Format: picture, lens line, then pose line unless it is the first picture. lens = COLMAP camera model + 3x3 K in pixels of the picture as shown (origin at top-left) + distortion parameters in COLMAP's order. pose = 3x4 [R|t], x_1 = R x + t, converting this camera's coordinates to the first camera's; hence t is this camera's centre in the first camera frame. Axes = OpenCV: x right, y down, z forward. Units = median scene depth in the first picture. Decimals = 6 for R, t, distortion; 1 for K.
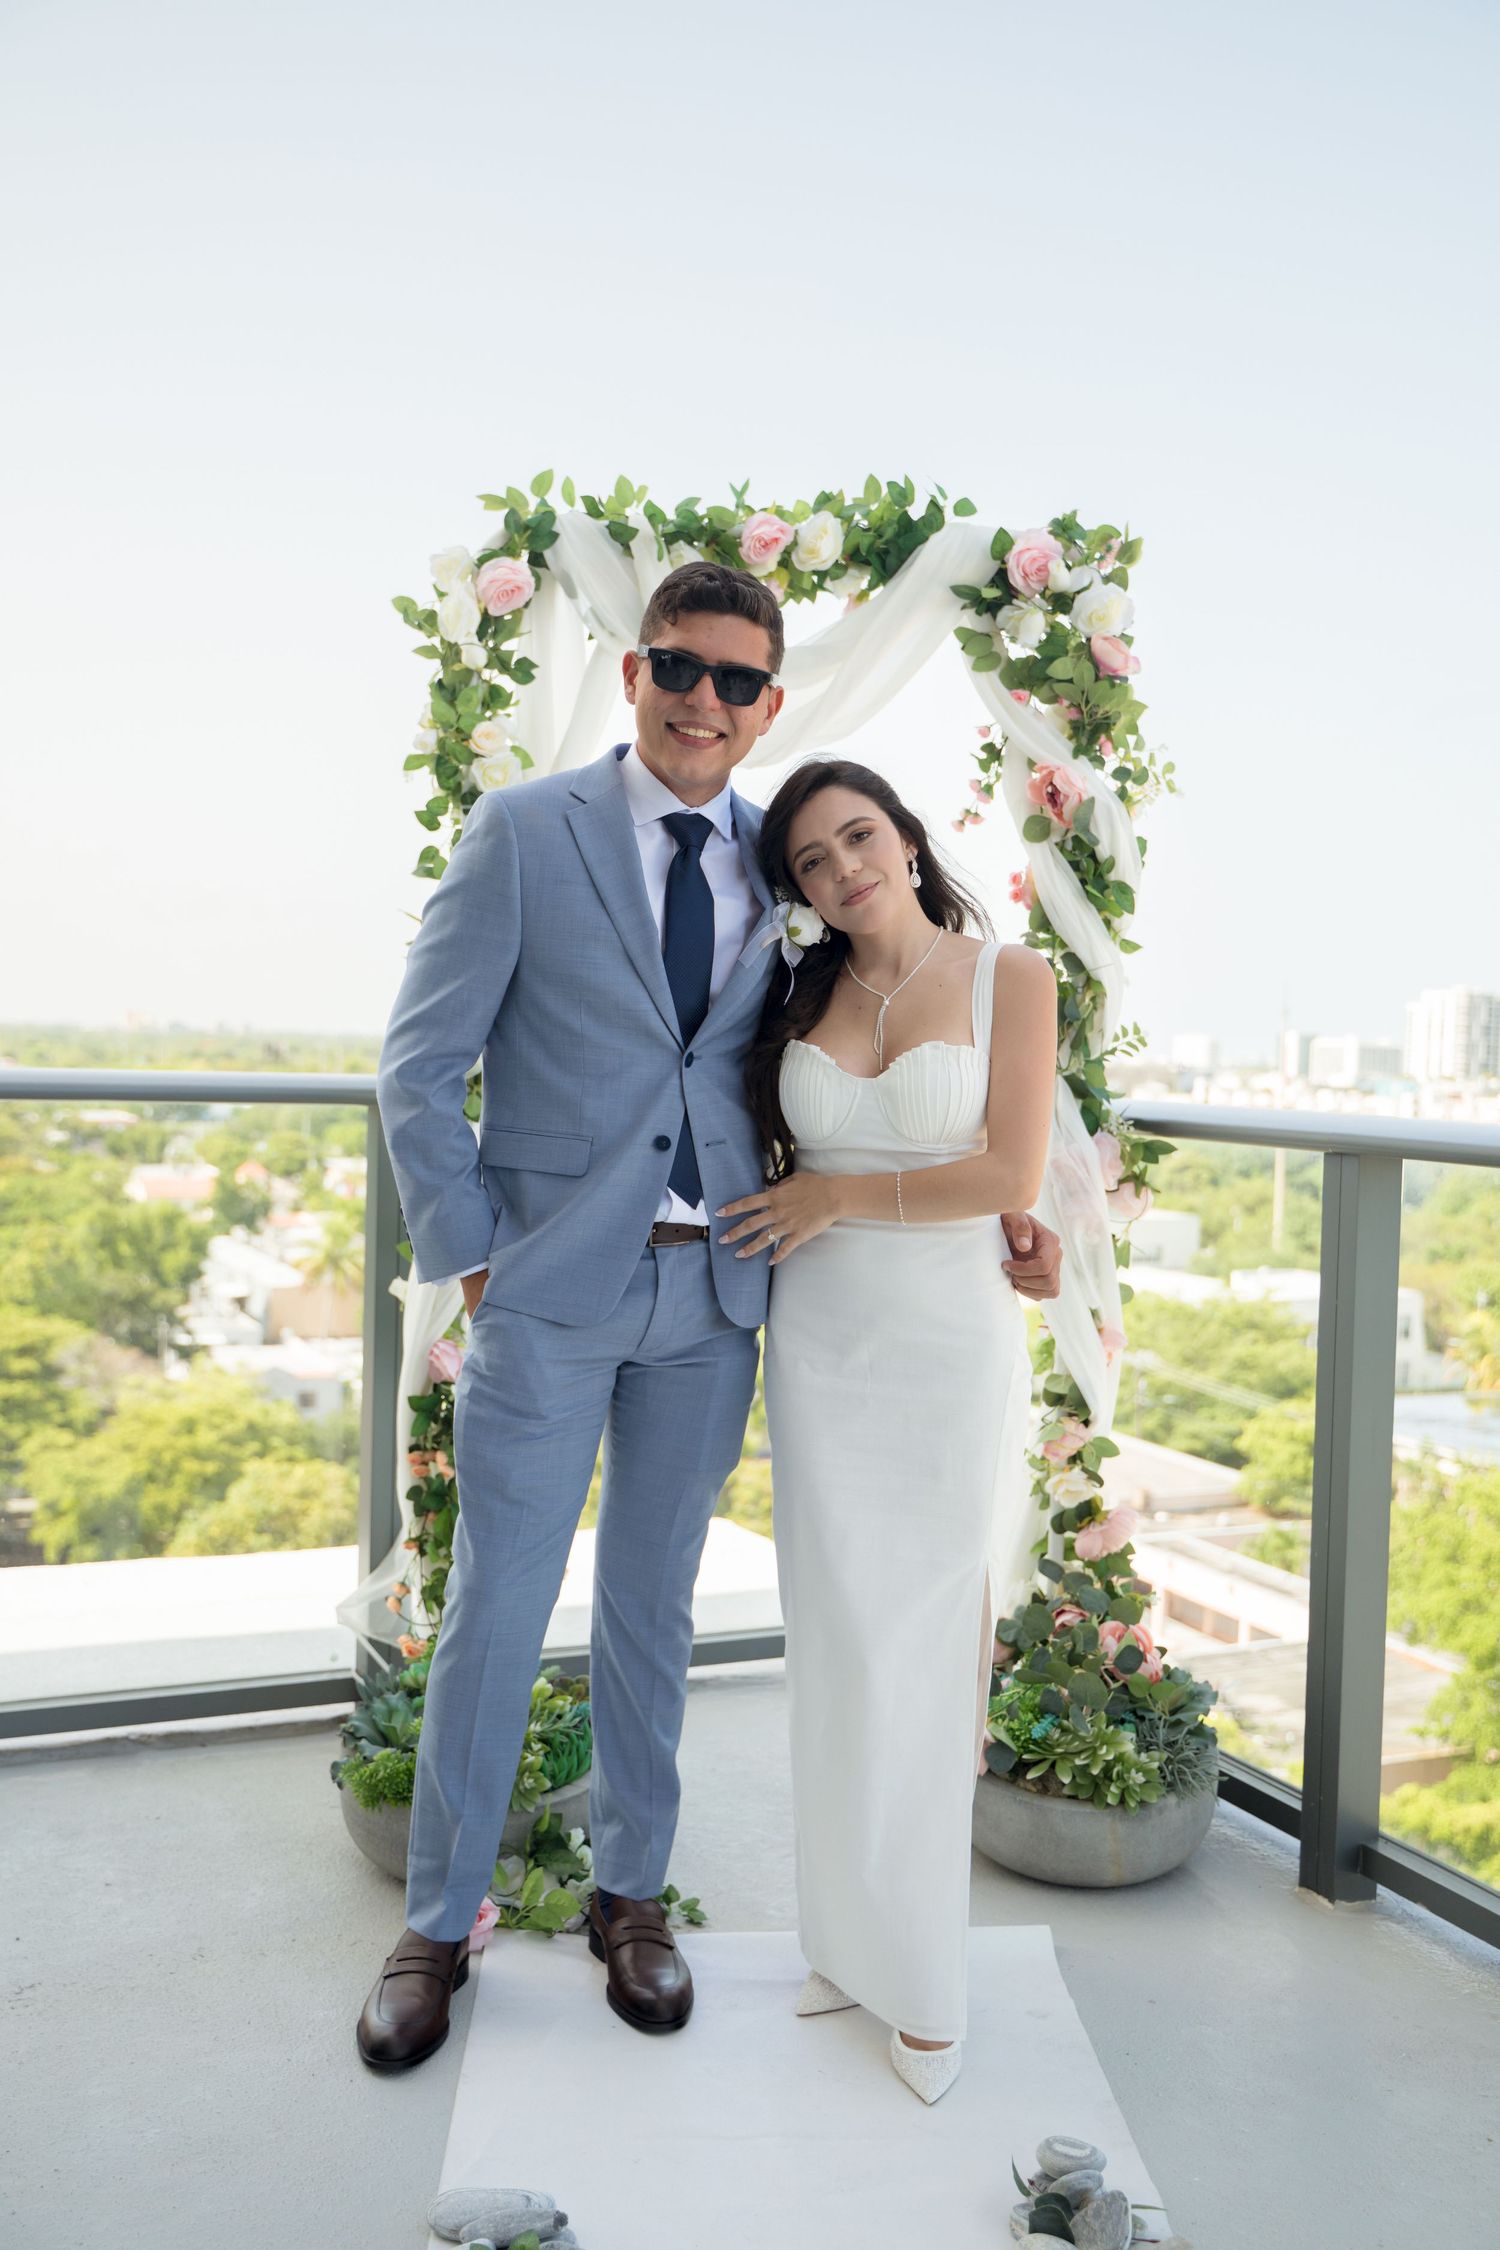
lens RADIAL K [[2164.9, 0, 742.6], [0, 2164.9, 1136.9], [0, 0, 1]] dist [0.002560, 0.006663]
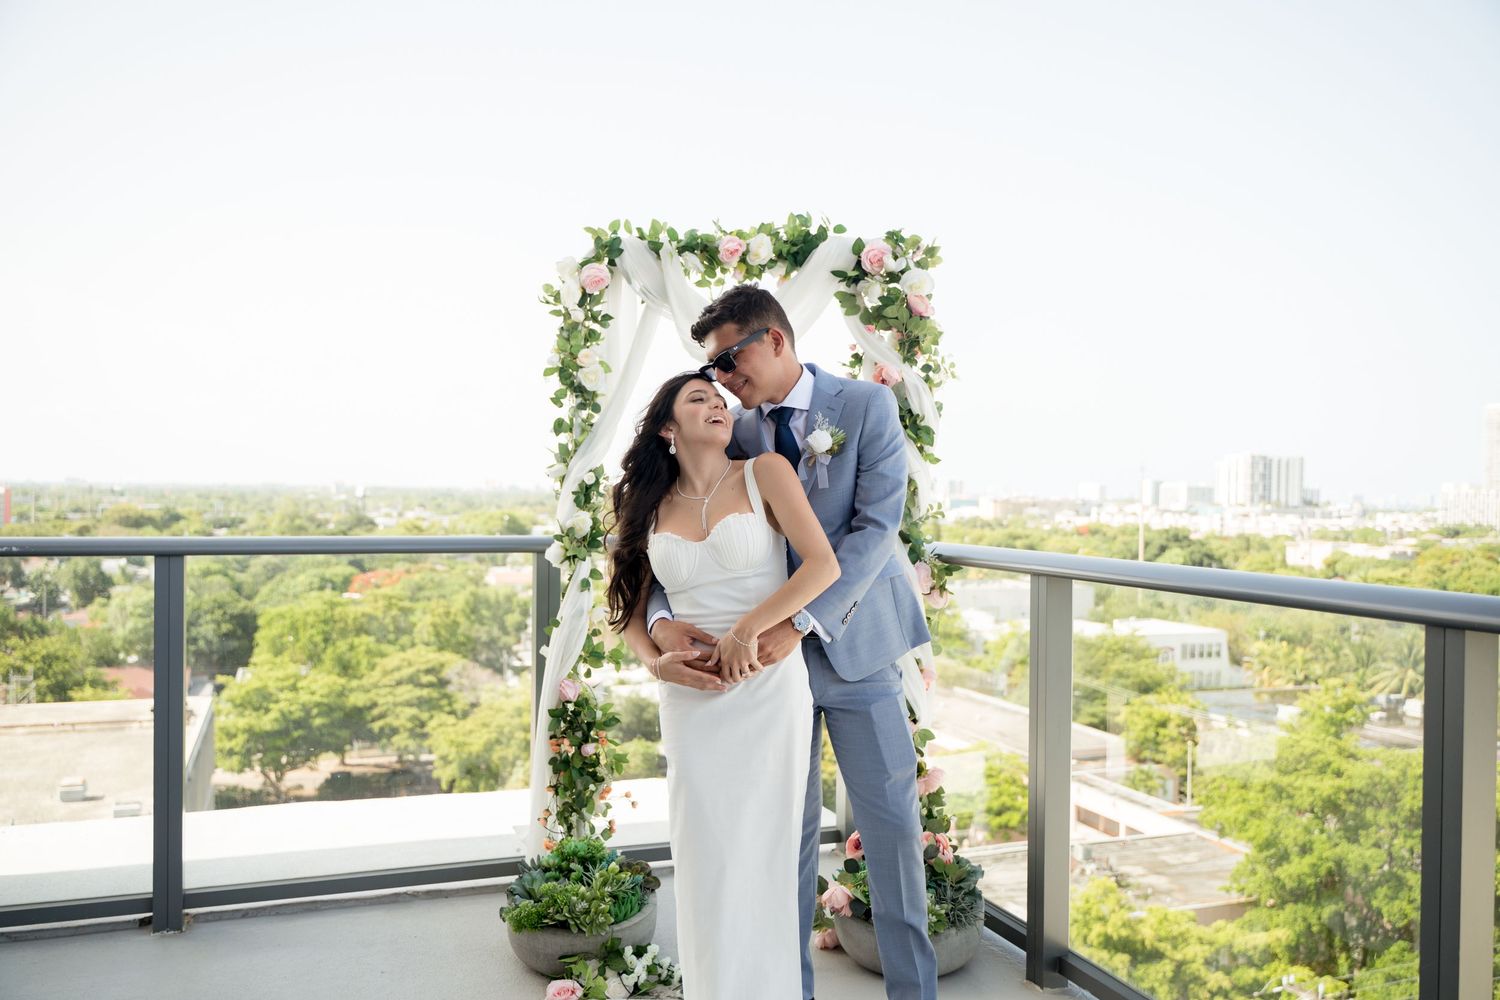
lens RADIAL K [[1227.6, 0, 750.0], [0, 1227.6, 500.0], [0, 0, 1]] dist [0.001347, -0.004577]
pose [[0.997646, -0.016669, -0.066511, 0.091610], [0.014201, 0.999199, -0.037408, -0.018186], [0.067082, 0.036376, 0.997084, -0.049887]]
